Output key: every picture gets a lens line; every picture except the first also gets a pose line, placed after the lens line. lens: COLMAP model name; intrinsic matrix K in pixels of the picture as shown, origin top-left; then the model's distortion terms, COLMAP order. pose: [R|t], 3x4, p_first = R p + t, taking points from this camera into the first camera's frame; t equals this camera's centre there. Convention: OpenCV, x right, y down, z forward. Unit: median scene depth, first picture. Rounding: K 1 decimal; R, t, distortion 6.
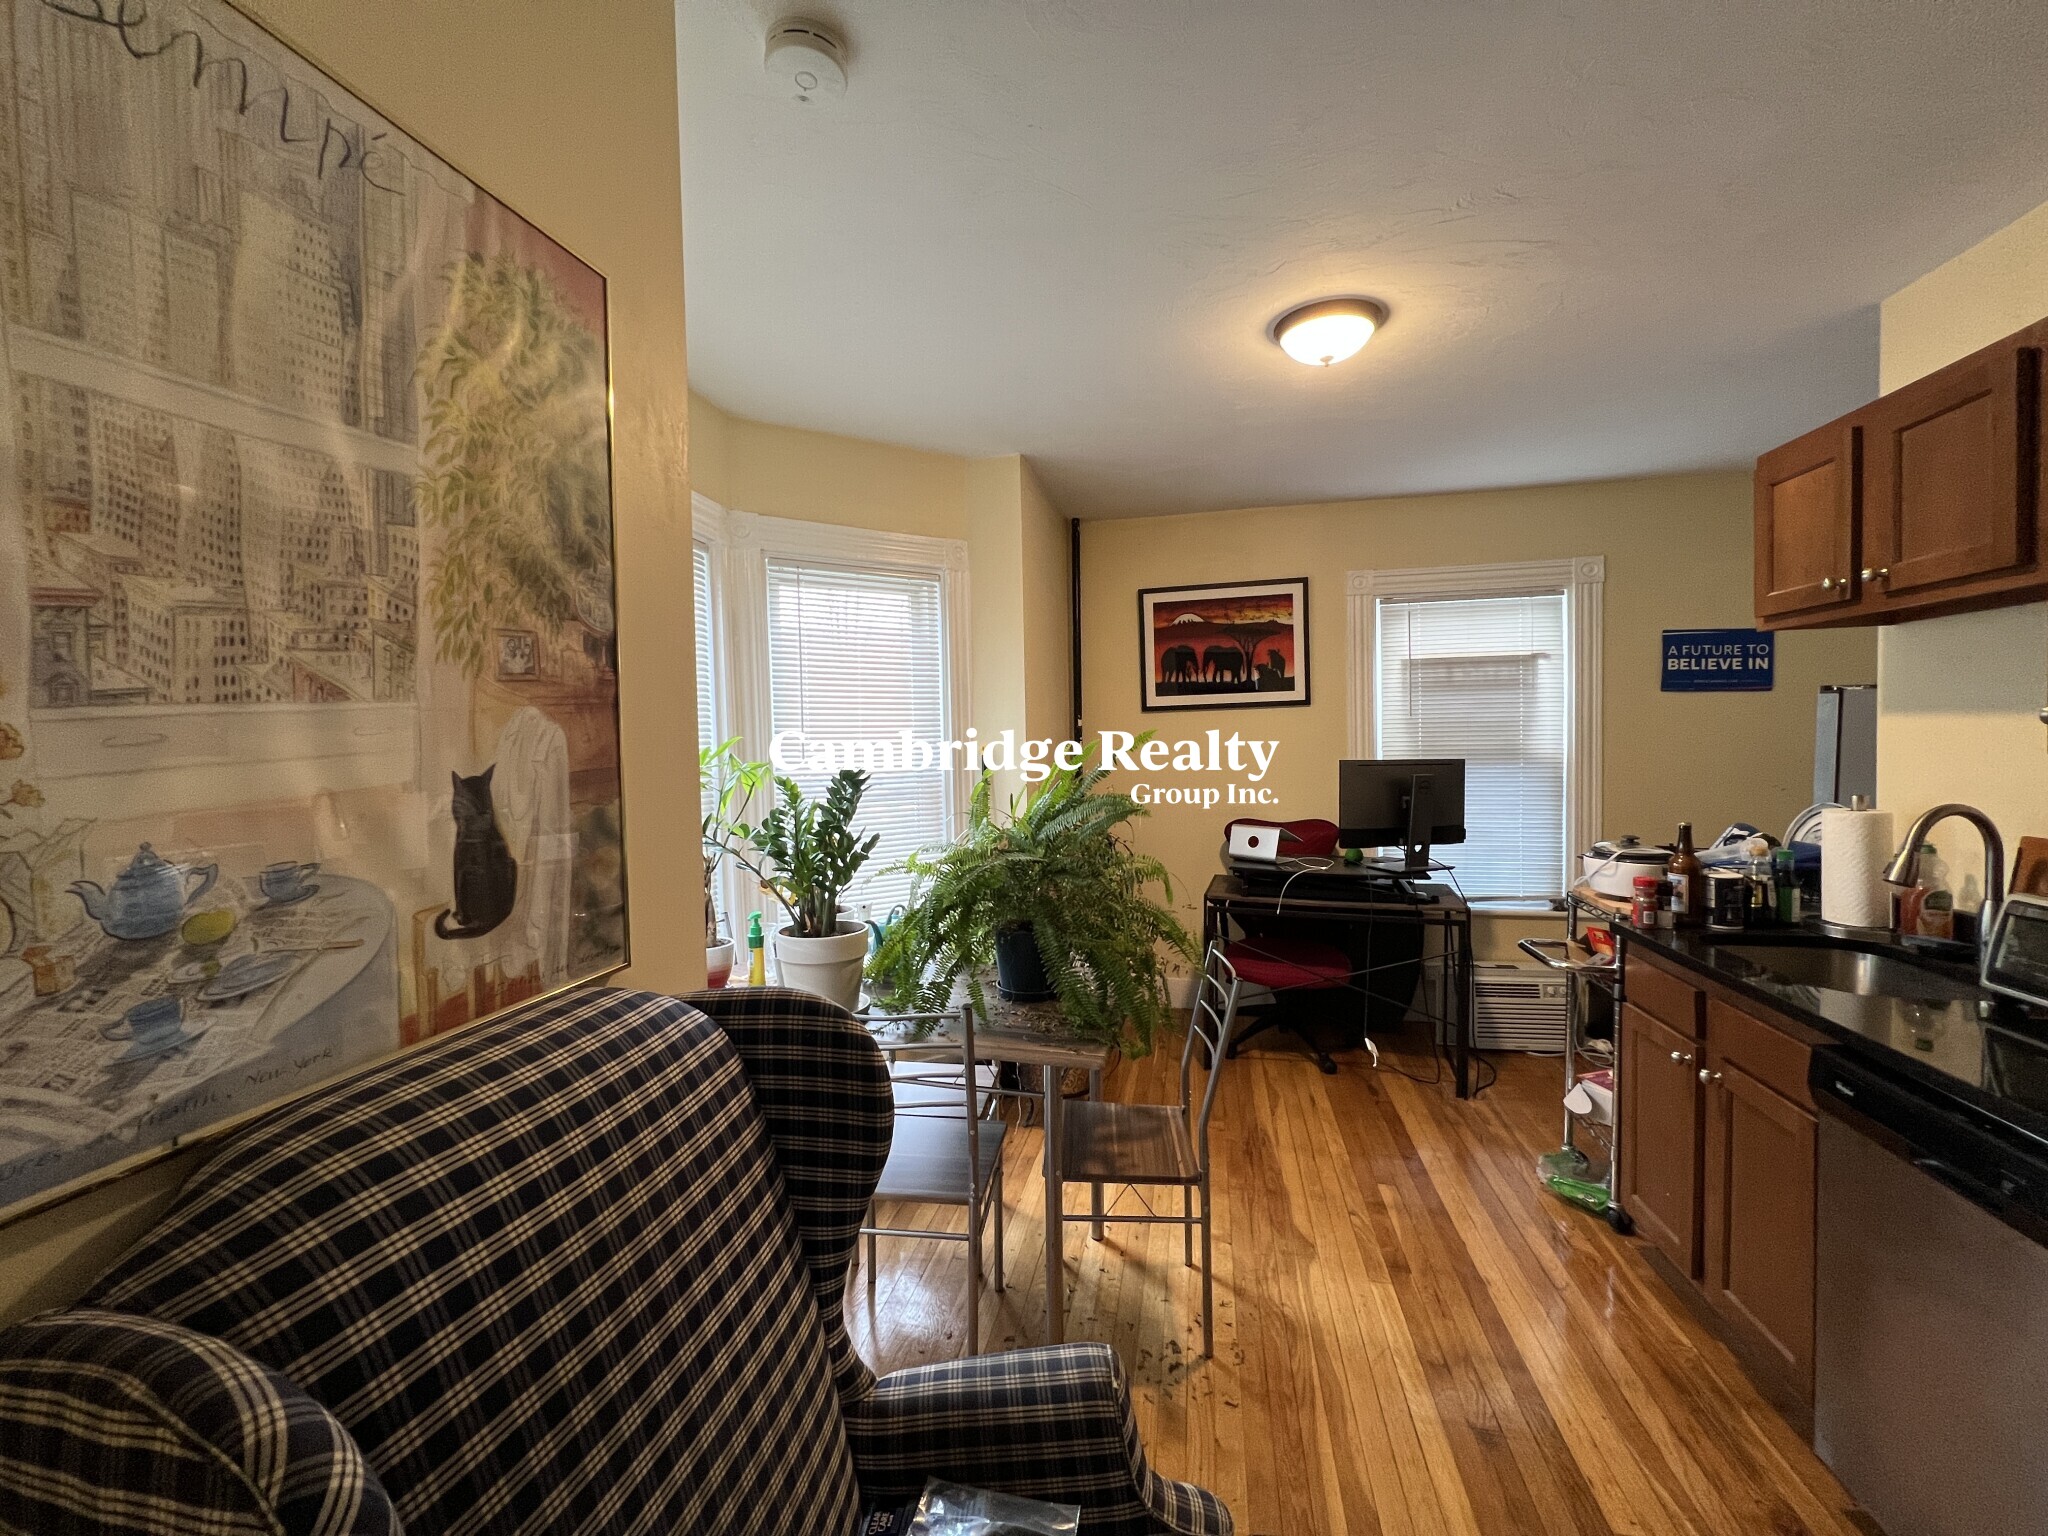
lens RADIAL K [[818.7, 0, 1031.9], [0, 818.7, 761.7], [0, 0, 1]] dist [-0.001192, 0.000149]
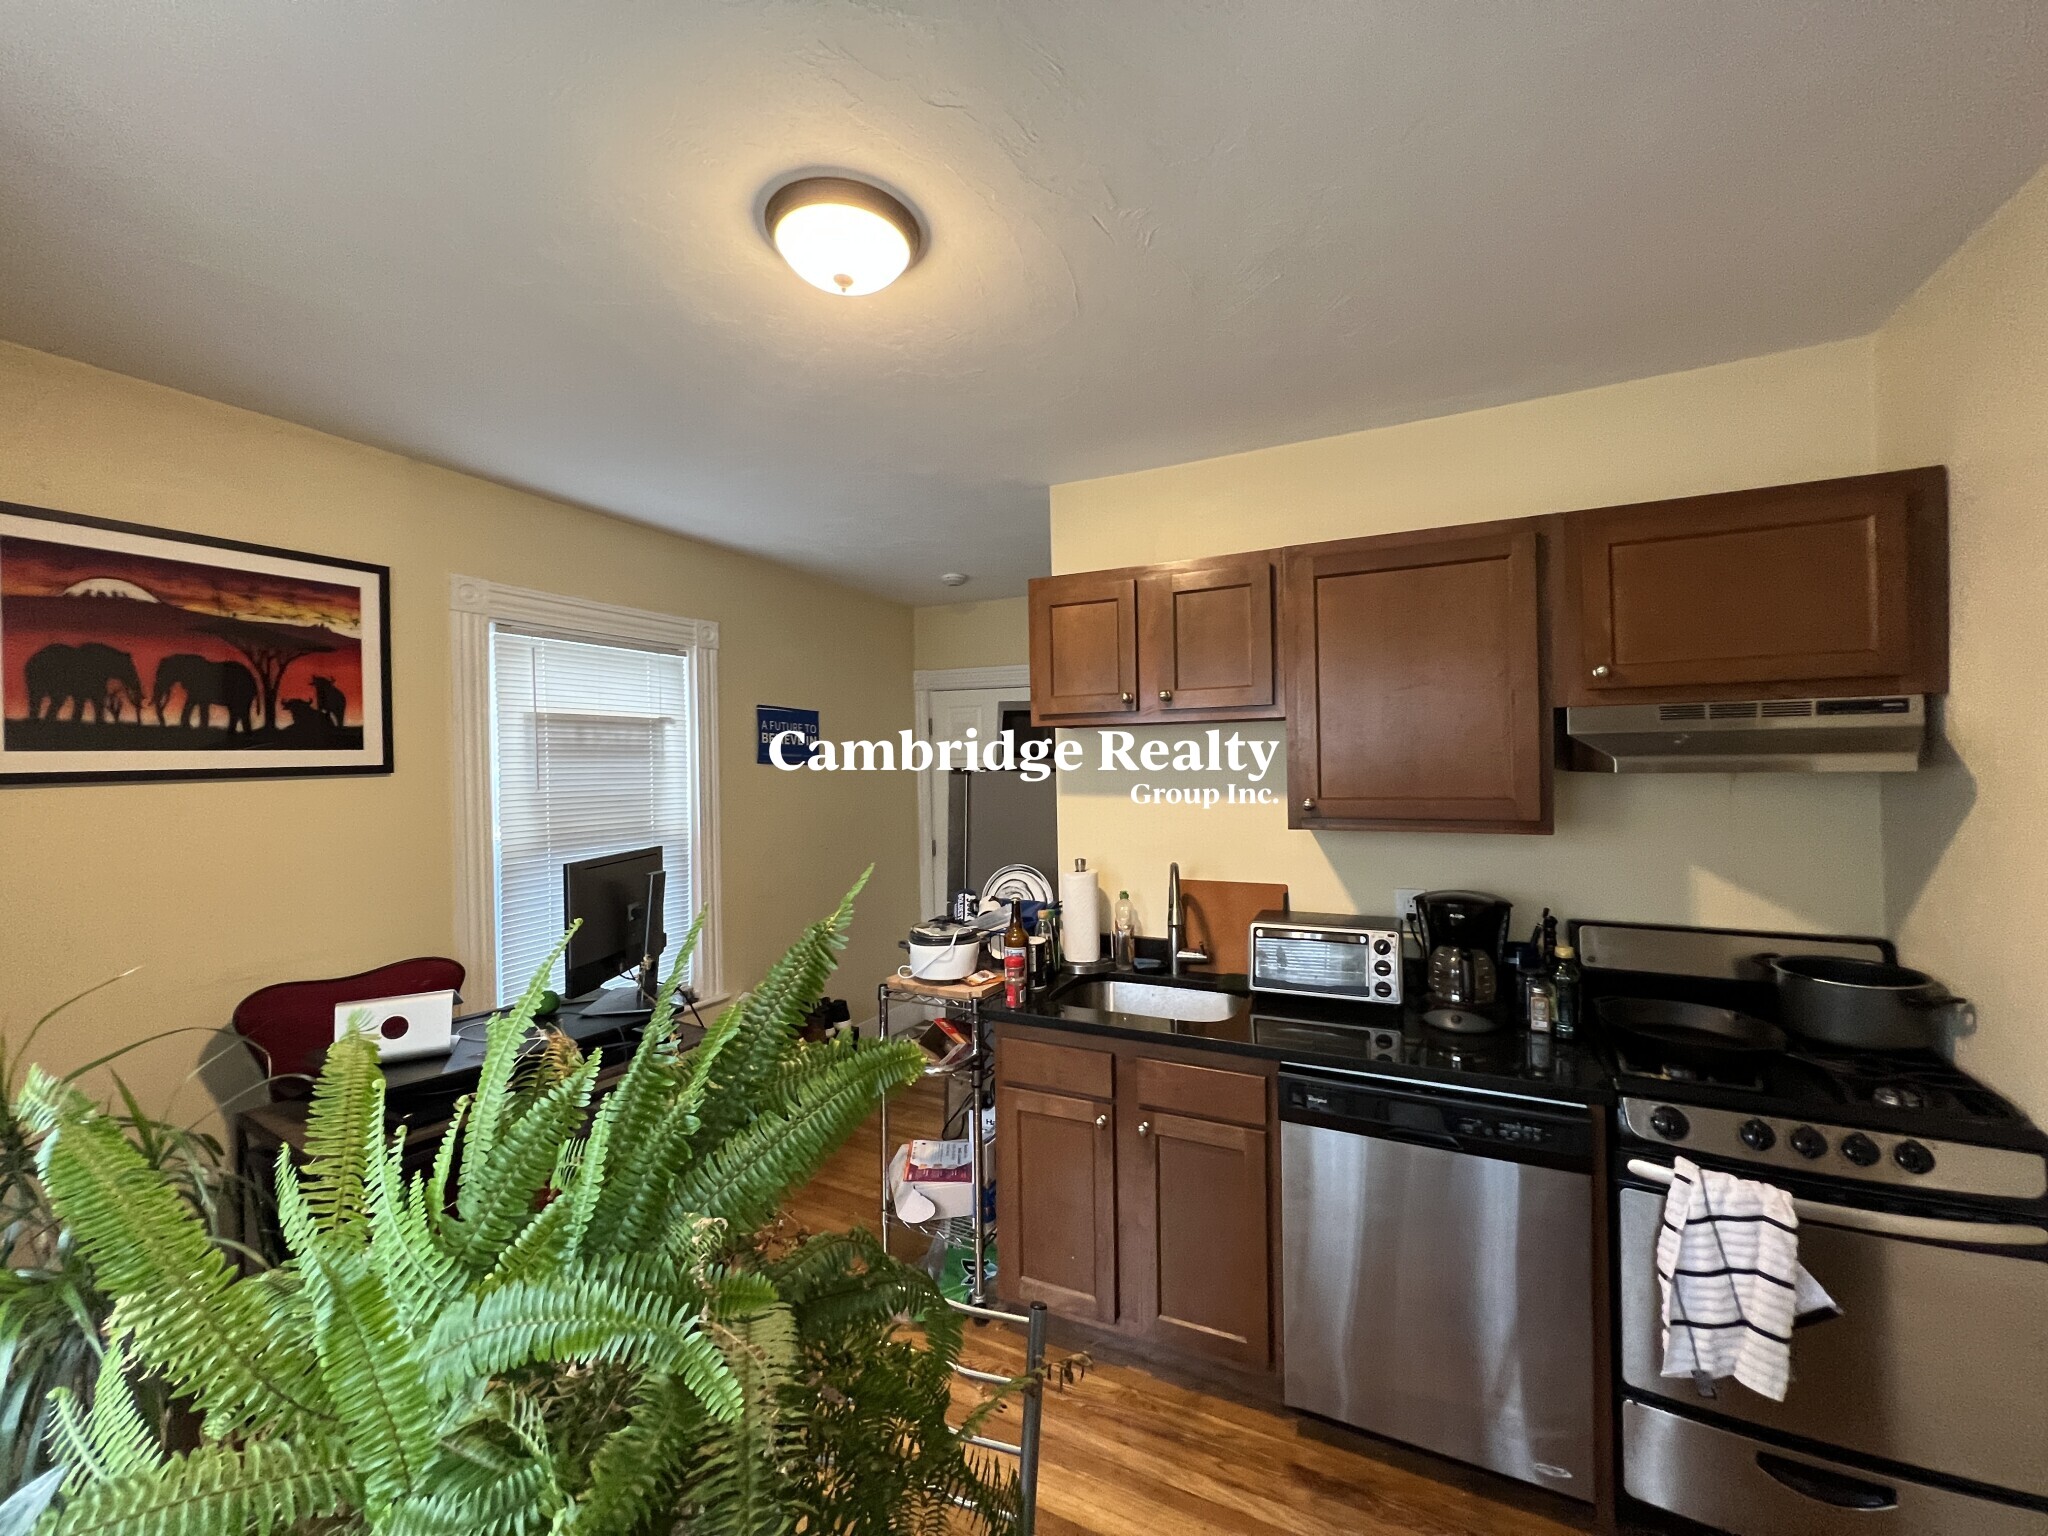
lens RADIAL K [[818.7, 0, 1018.6], [0, 818.7, 766.8], [0, 0, 1]] dist [-0.001192, 0.000149]
pose [[0.252863, 0.012006, 0.967428, -0.137274], [0.041530, 0.998867, -0.023252, -0.040961], [-0.966610, 0.046056, 0.252078, 0.393275]]
